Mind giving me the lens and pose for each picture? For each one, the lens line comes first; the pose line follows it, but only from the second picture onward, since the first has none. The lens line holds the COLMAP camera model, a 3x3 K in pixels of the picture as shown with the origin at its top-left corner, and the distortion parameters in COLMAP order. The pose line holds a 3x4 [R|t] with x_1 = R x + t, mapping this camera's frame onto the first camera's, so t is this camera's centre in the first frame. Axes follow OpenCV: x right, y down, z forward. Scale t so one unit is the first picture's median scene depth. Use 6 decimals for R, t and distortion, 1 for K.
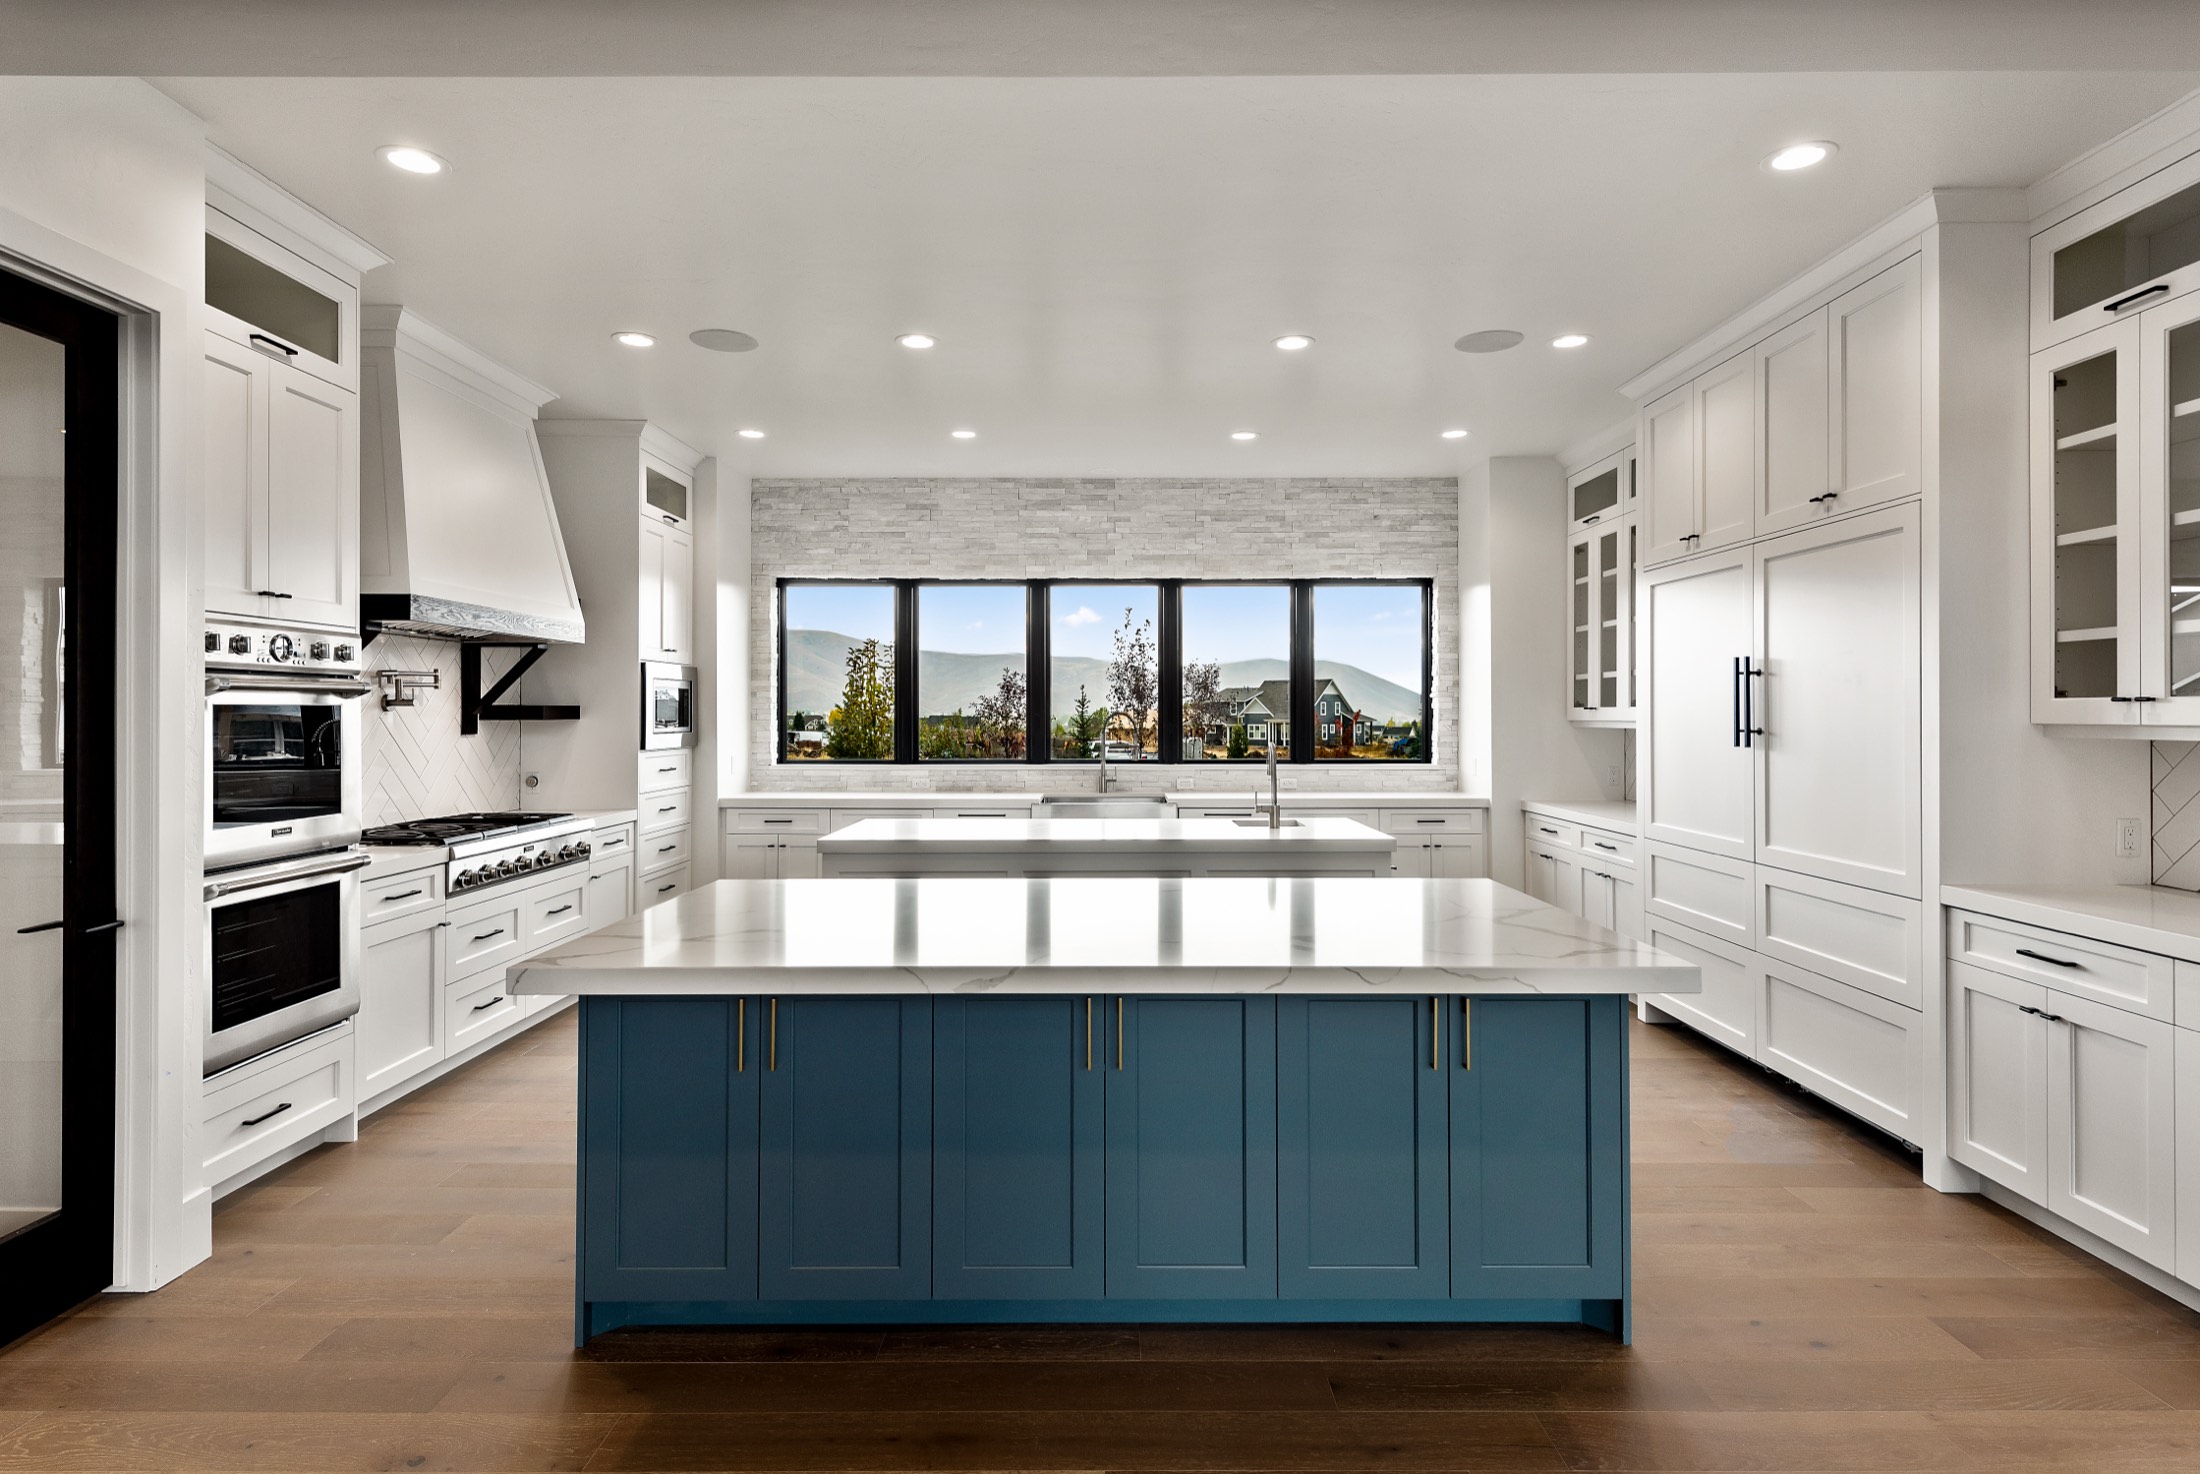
lens RADIAL K [[1080.5, 0, 1099.4], [0, 1080.5, 720.6], [0, 0, 1]] dist [0.000023, -0.000018]
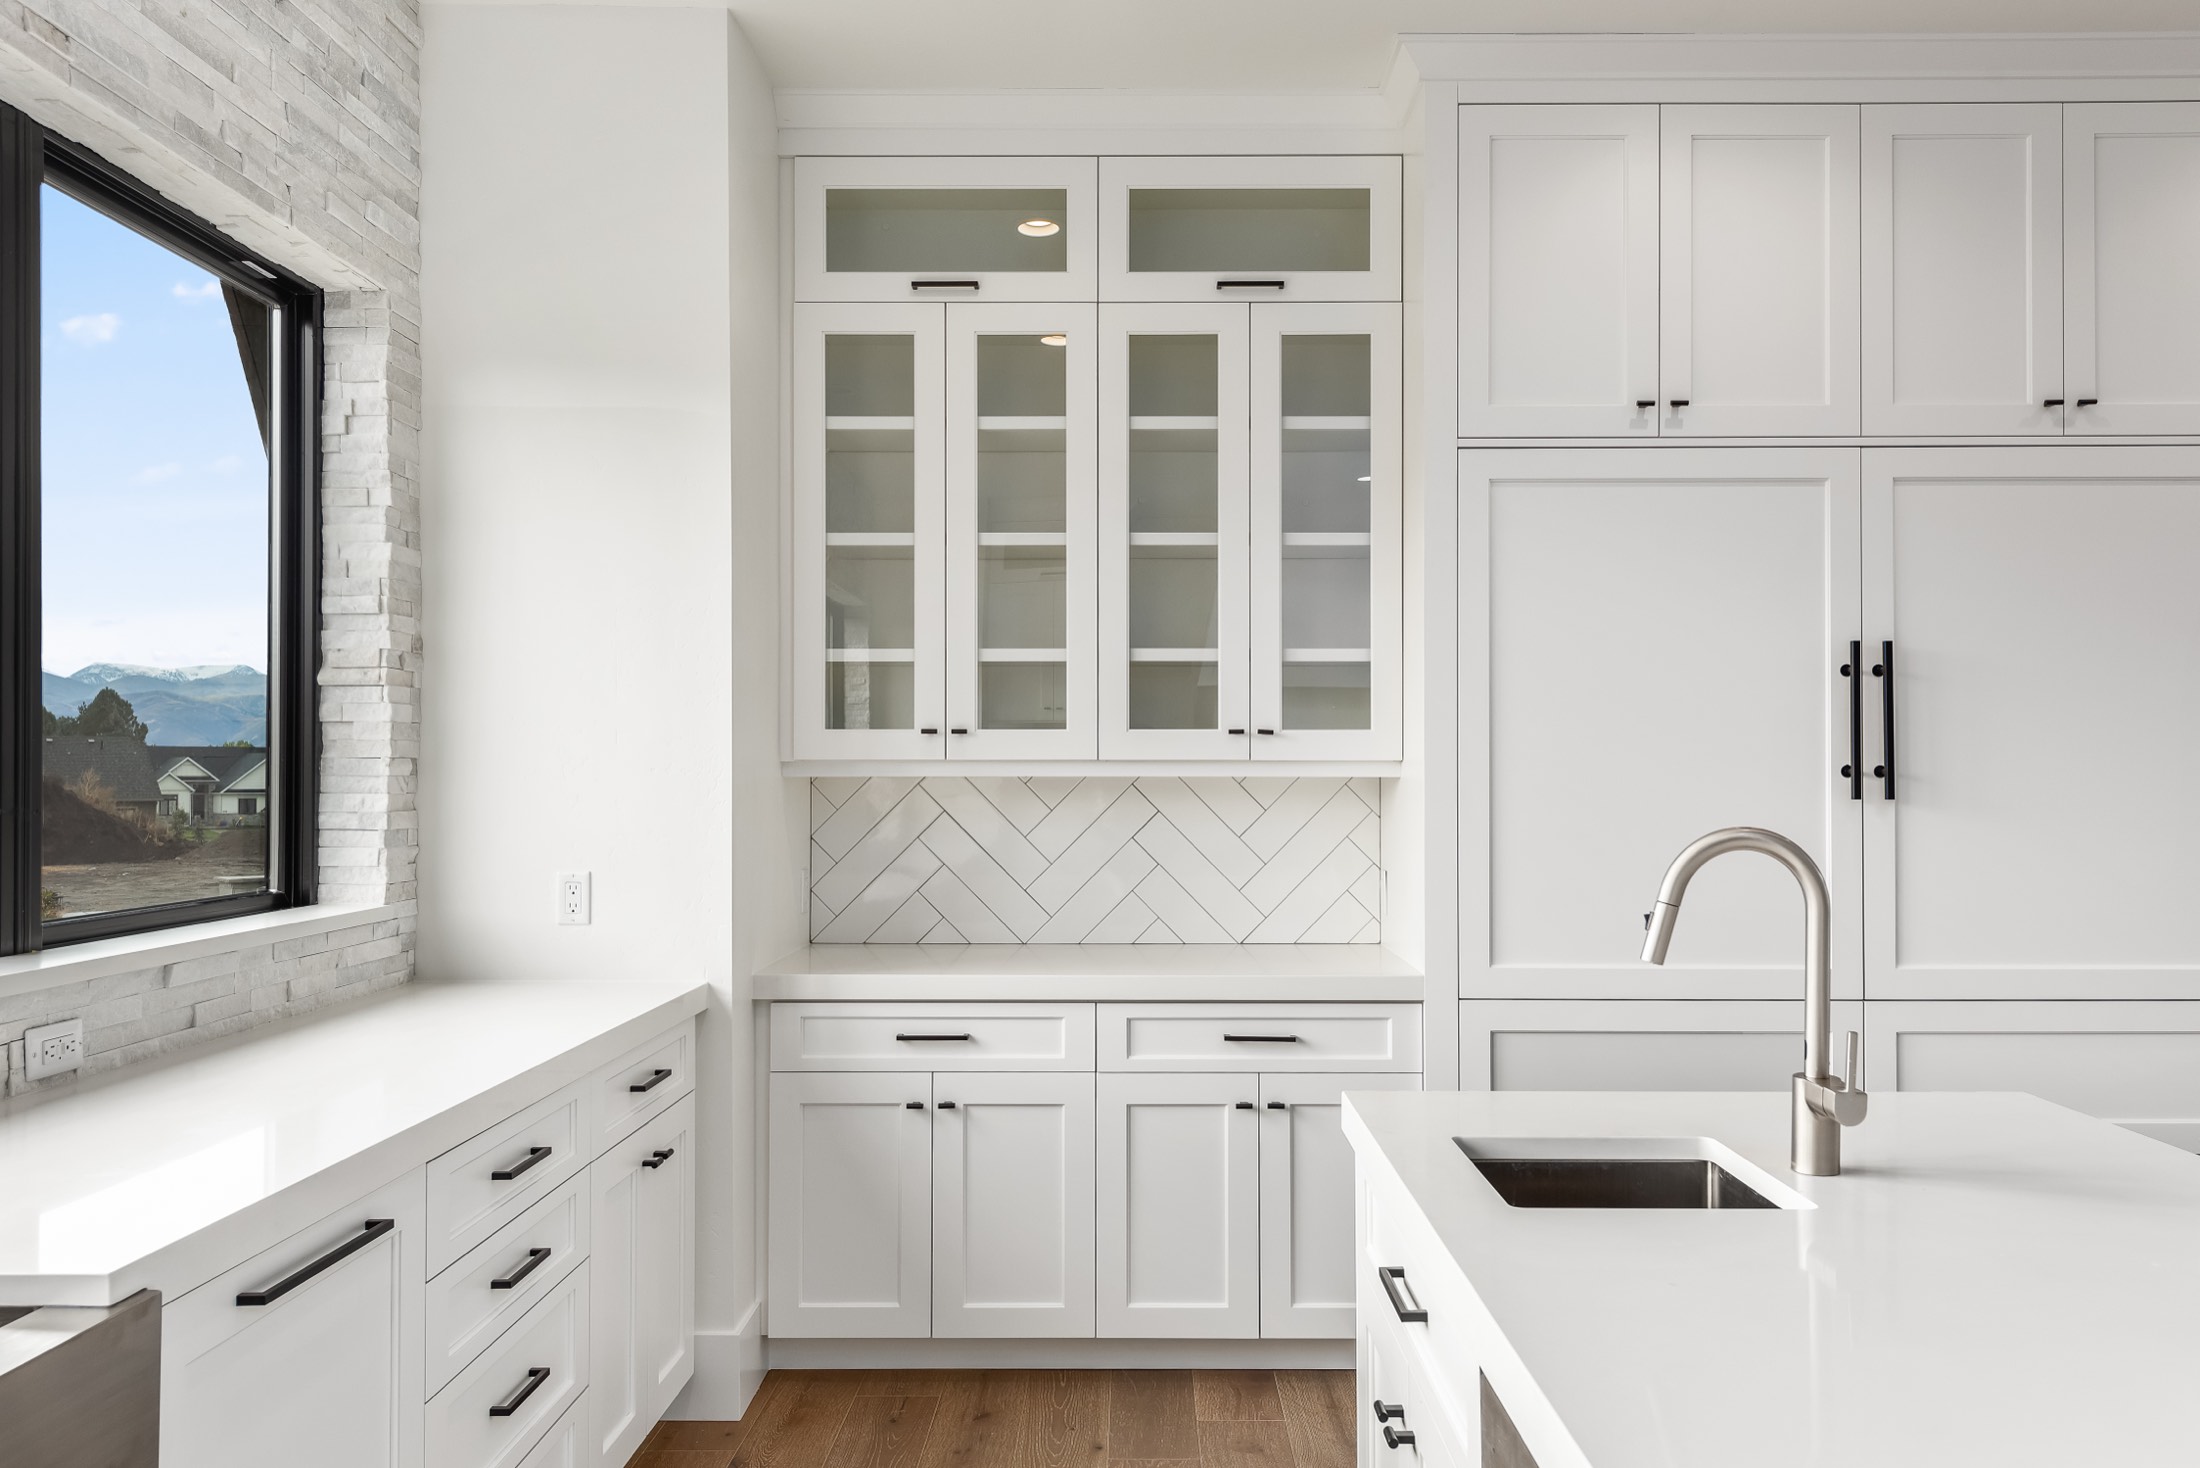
lens RADIAL K [[1176.7, 0, 1102.5], [0, 1176.7, 783.0], [0, 0, 1]] dist [-0.011616, -0.000963]
pose [[0.027793, -0.024039, 0.999325, -0.026631], [0.002879, 0.999709, 0.023968, -0.000397], [-0.999610, 0.002210, 0.027854, 1.054609]]
